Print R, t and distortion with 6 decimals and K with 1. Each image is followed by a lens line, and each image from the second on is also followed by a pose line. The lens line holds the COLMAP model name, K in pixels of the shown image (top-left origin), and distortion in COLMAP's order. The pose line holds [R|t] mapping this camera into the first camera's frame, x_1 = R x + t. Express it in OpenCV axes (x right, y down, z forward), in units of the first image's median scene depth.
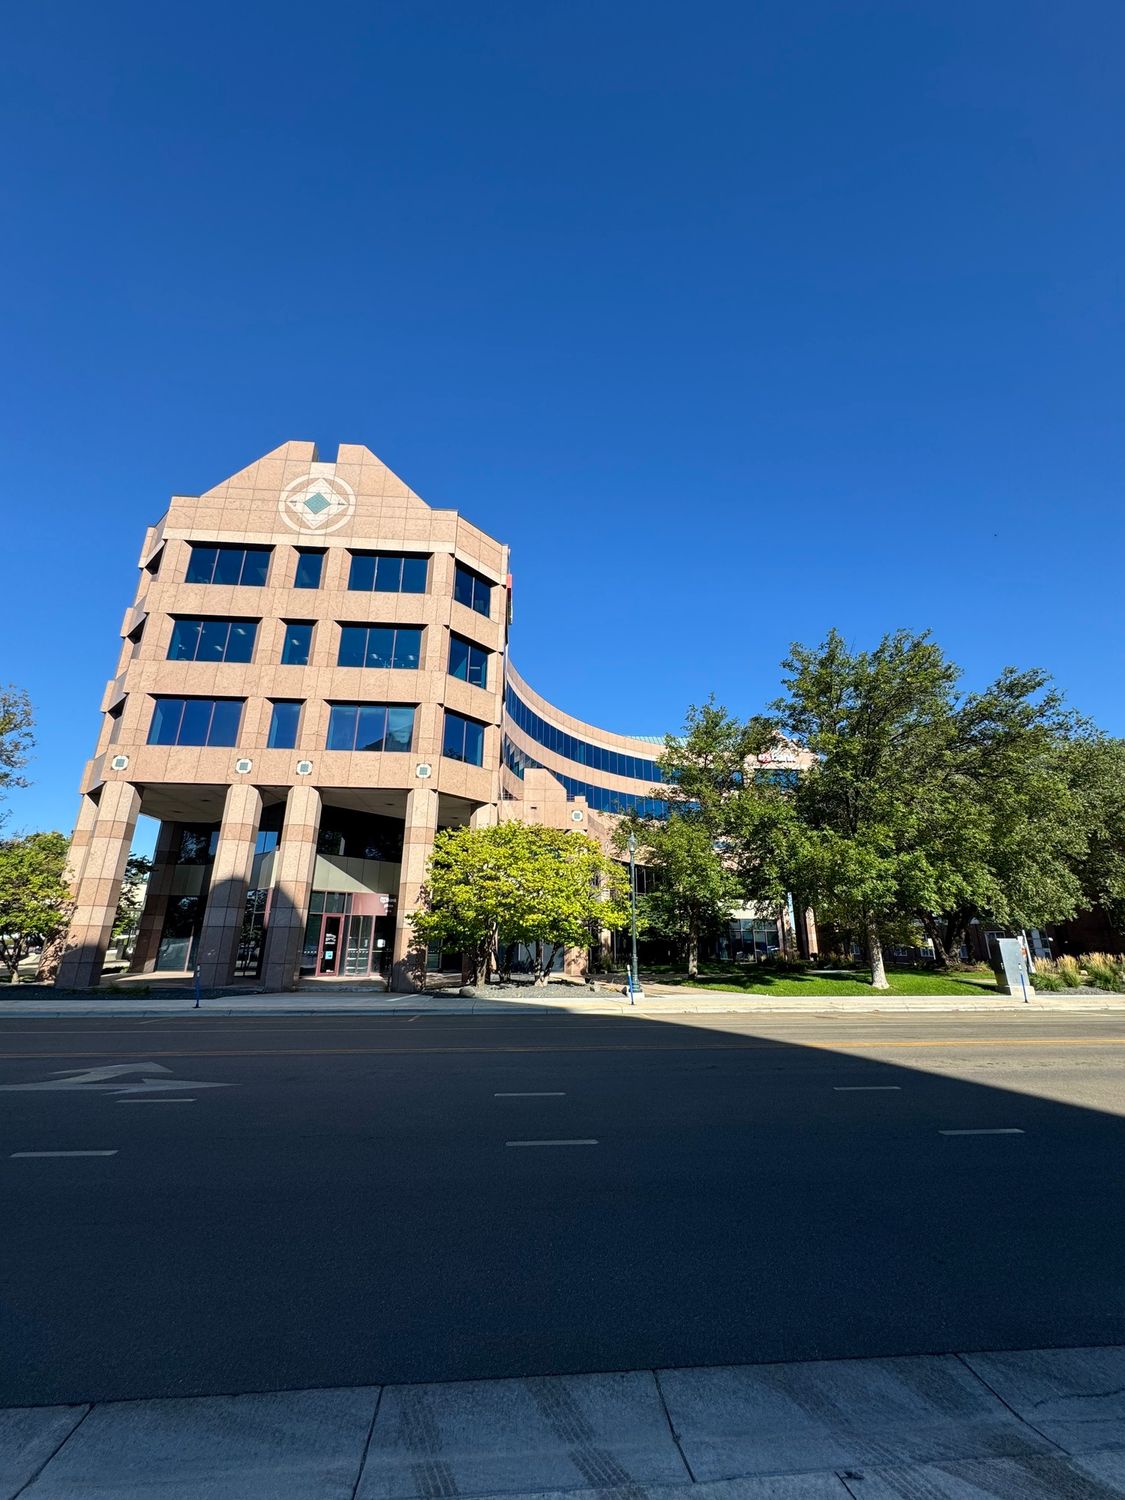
lens RADIAL K [[601.8, 0, 566.3], [0, 601.8, 746.7], [0, 0, 1]] dist [0.001984, -0.000413]
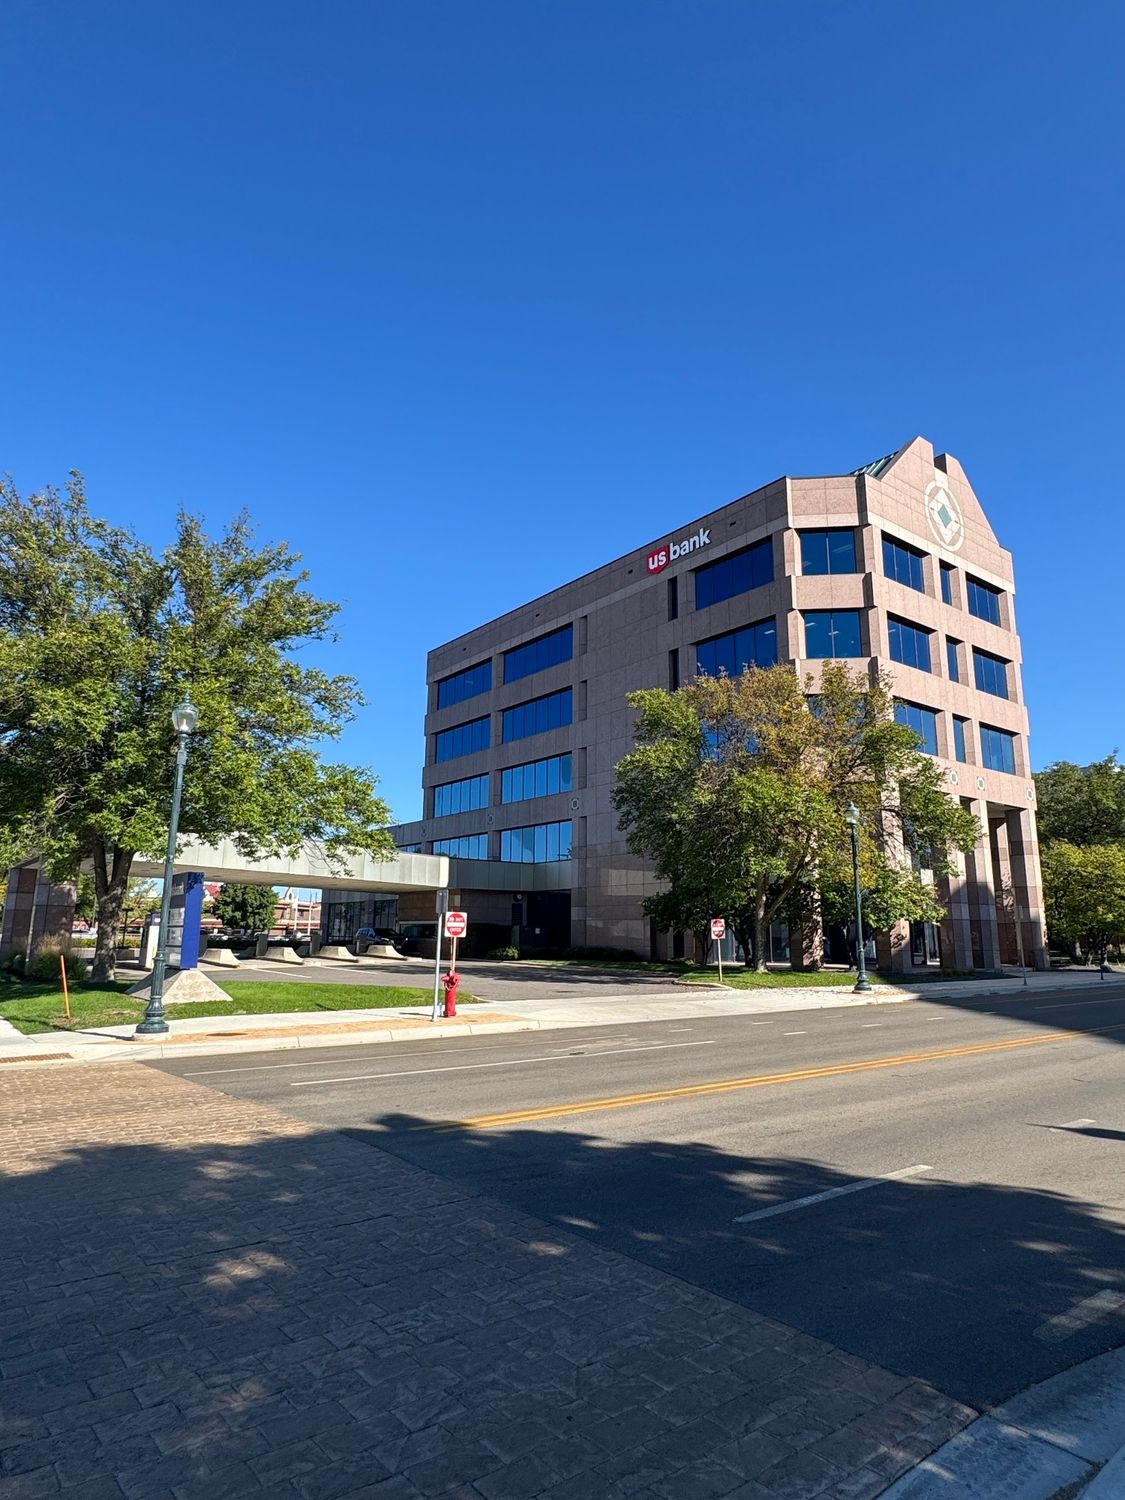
lens RADIAL K [[888.1, 0, 566.8], [0, 888.1, 741.1], [0, 0, 1]] dist [-0.014858, 0.009810]
pose [[0.958611, 0.068855, 0.276267, -1.224128], [-0.099241, 0.990271, 0.097543, -0.092750], [-0.266863, -0.120923, 0.956118, -0.267305]]
